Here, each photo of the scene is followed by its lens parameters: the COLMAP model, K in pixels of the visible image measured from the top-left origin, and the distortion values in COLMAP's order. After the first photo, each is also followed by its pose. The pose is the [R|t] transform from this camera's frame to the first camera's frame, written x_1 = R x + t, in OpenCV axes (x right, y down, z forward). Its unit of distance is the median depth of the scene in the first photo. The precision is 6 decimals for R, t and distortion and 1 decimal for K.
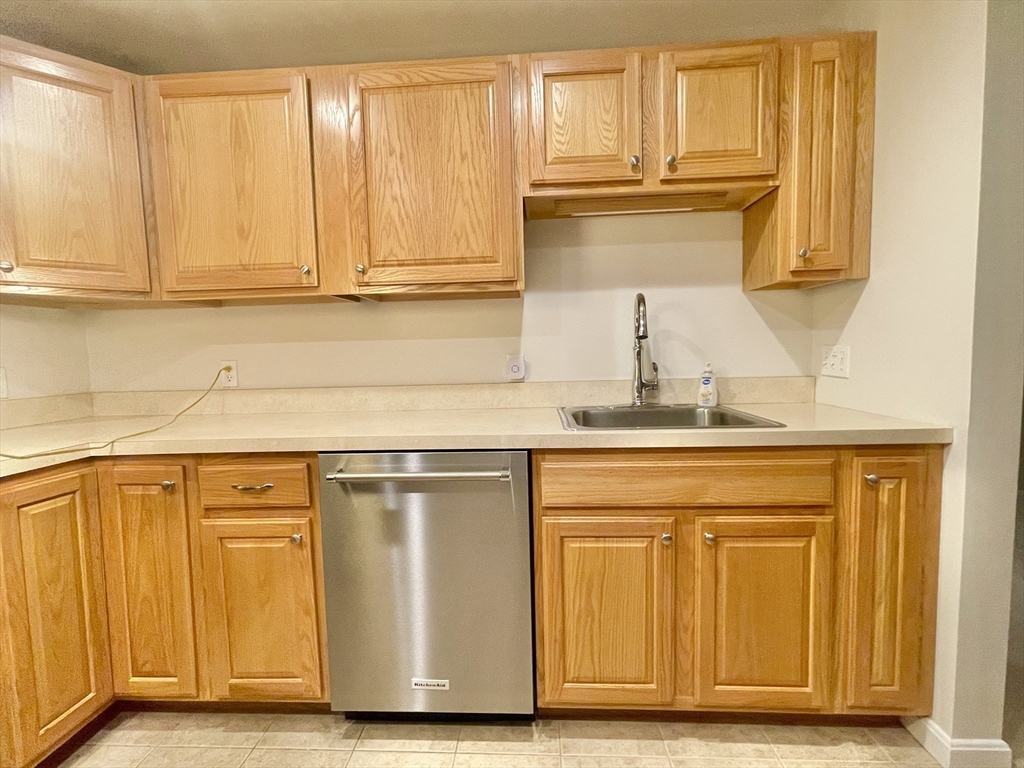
lens RADIAL K [[465.2, 0, 507.4], [0, 465.2, 384.1], [0, 0, 1]] dist [-0.002932, -0.000419]
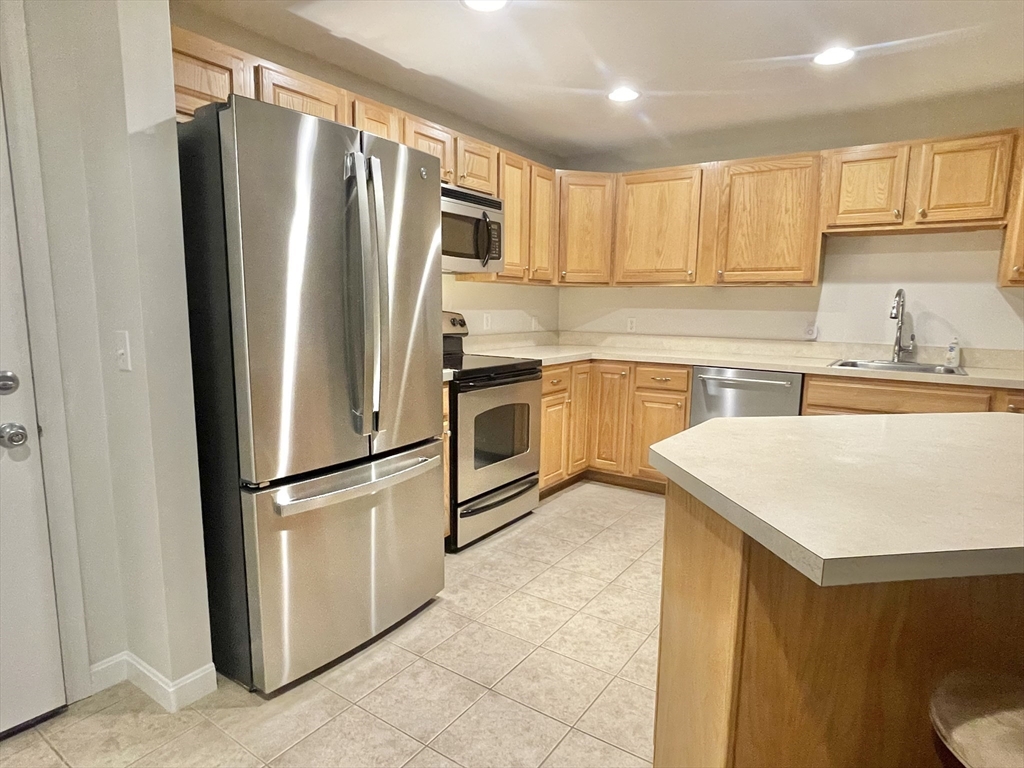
lens RADIAL K [[585.6, 0, 511.3], [0, 585.6, 390.7], [0, 0, 1]] dist [-0.013532, -0.002523]
pose [[0.854806, 0.114061, -0.506258, 0.214338], [-0.072462, 0.992224, 0.101201, 0.044717], [0.513864, -0.049822, 0.856423, -1.503547]]
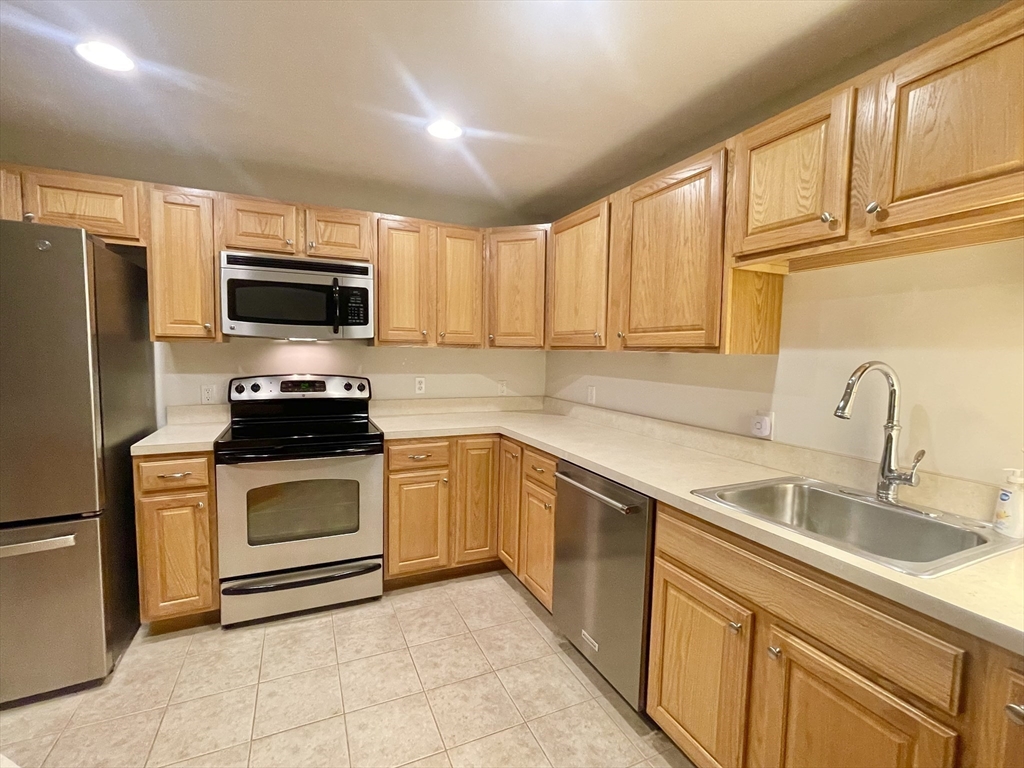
lens RADIAL K [[465.2, 0, 513.5], [0, 465.2, 385.7], [0, 0, 1]] dist [-0.002932, -0.000419]
pose [[0.469463, 0.101766, -0.877068, 0.777988], [-0.095699, 0.993349, 0.064034, -0.162394], [0.877751, 0.053873, 0.476079, 0.080605]]
